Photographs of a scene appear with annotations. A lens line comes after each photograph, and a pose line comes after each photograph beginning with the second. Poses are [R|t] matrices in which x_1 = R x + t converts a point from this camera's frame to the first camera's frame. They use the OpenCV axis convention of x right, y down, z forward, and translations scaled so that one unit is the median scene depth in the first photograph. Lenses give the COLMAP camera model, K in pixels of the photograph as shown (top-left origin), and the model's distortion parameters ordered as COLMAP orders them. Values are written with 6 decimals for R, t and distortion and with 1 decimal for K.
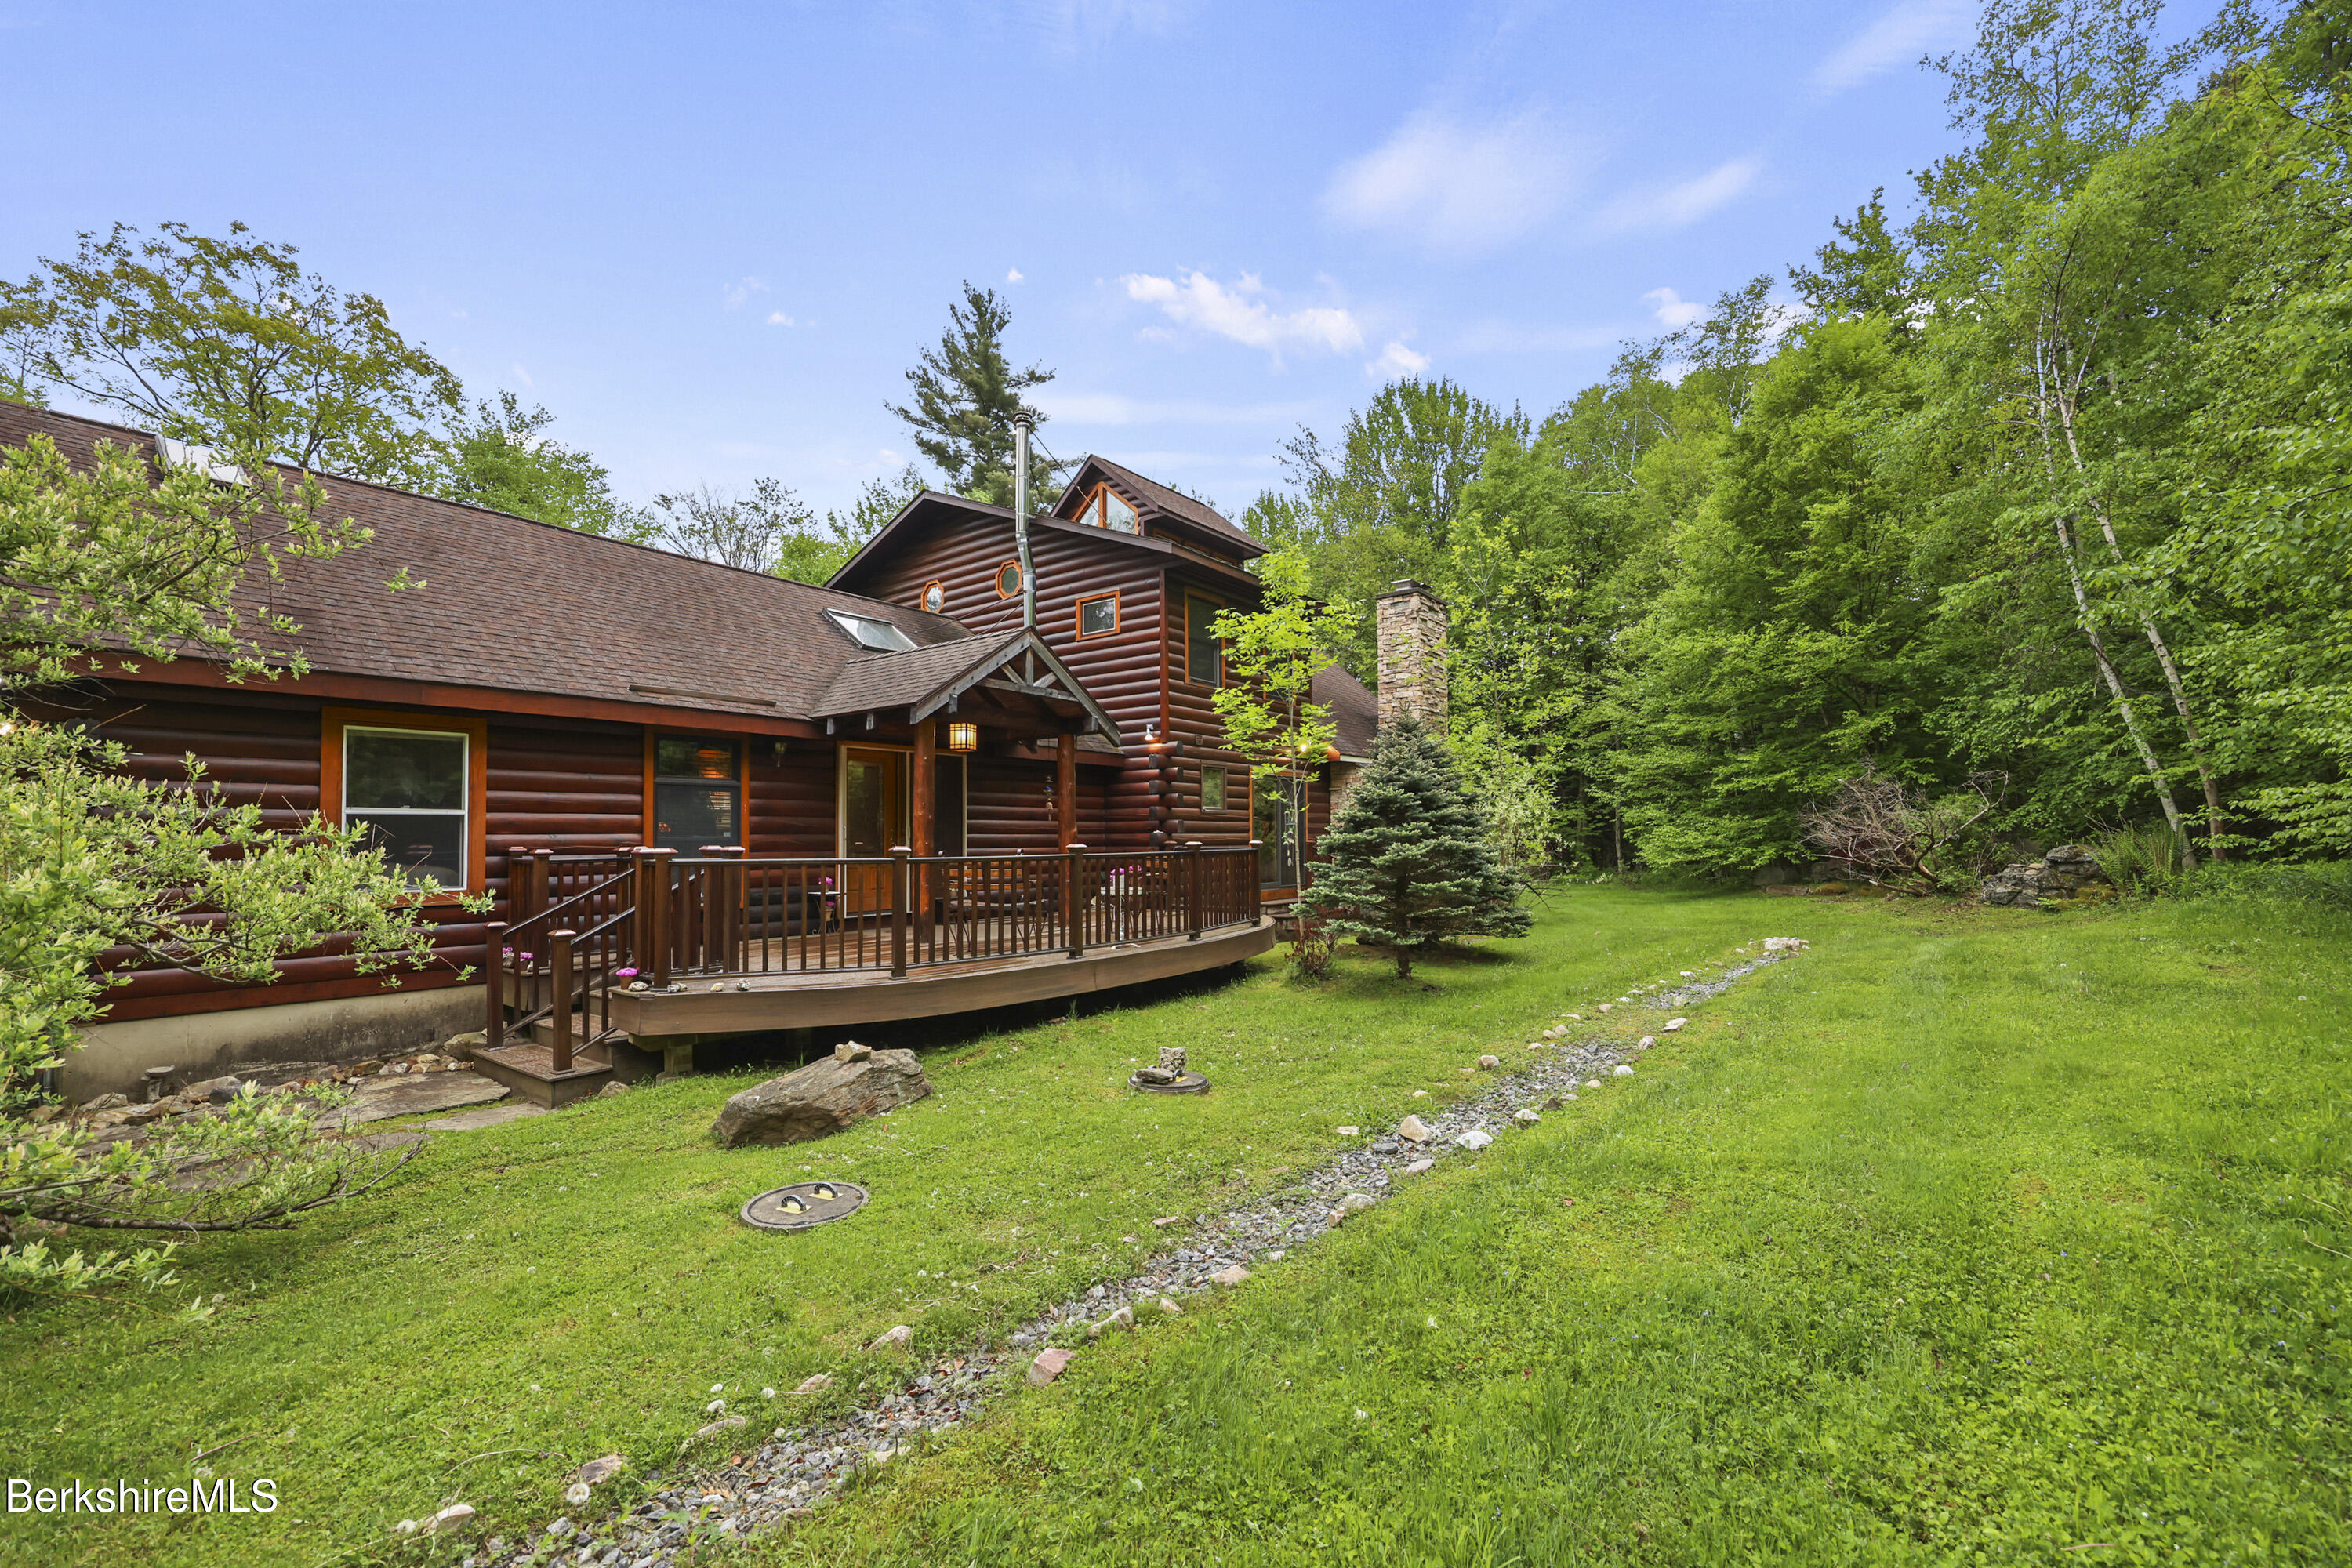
lens RADIAL K [[975.3, 0, 1175.3], [0, 975.3, 808.0], [0, 0, 1]] dist [-0.014504, 0.000729]
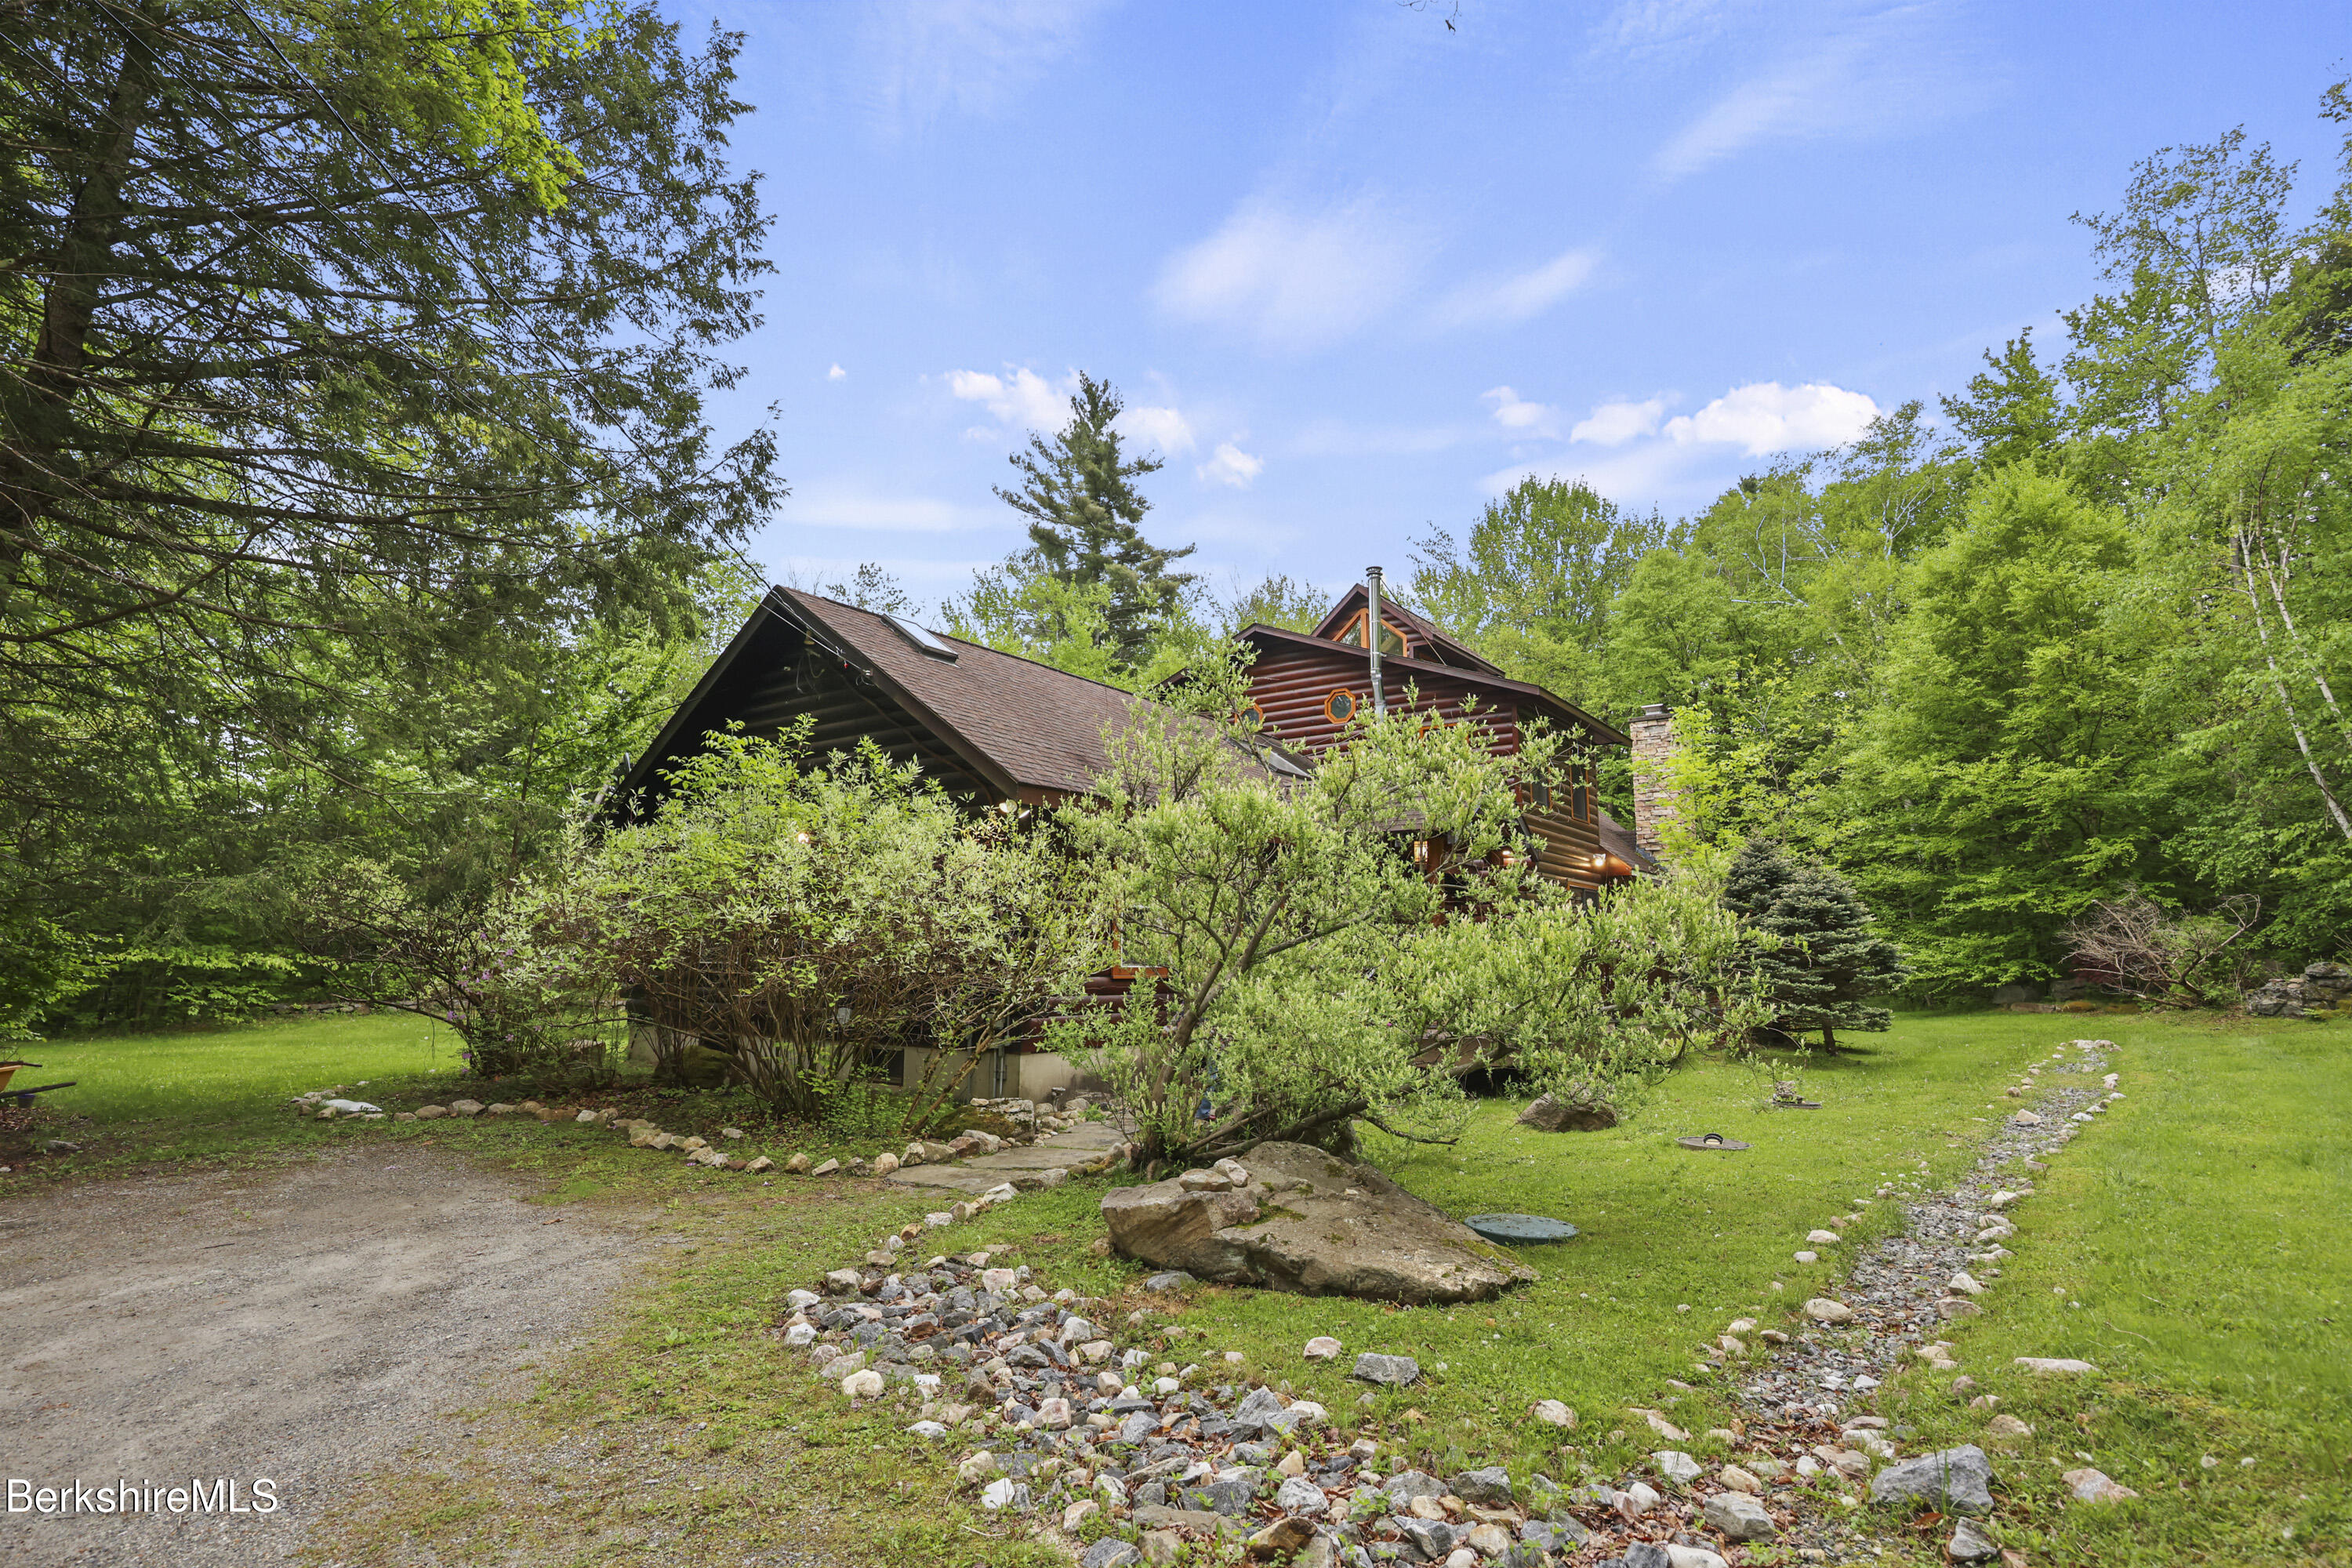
lens RADIAL K [[1164.0, 0, 1174.2], [0, 1164.0, 760.1], [0, 0, 1]] dist [-0.000574, -0.001904]
pose [[0.999663, 0.019446, 0.017193, -0.318644], [-0.016894, 0.990309, -0.137848, 0.009927], [-0.019707, 0.137511, 0.990304, -0.252903]]
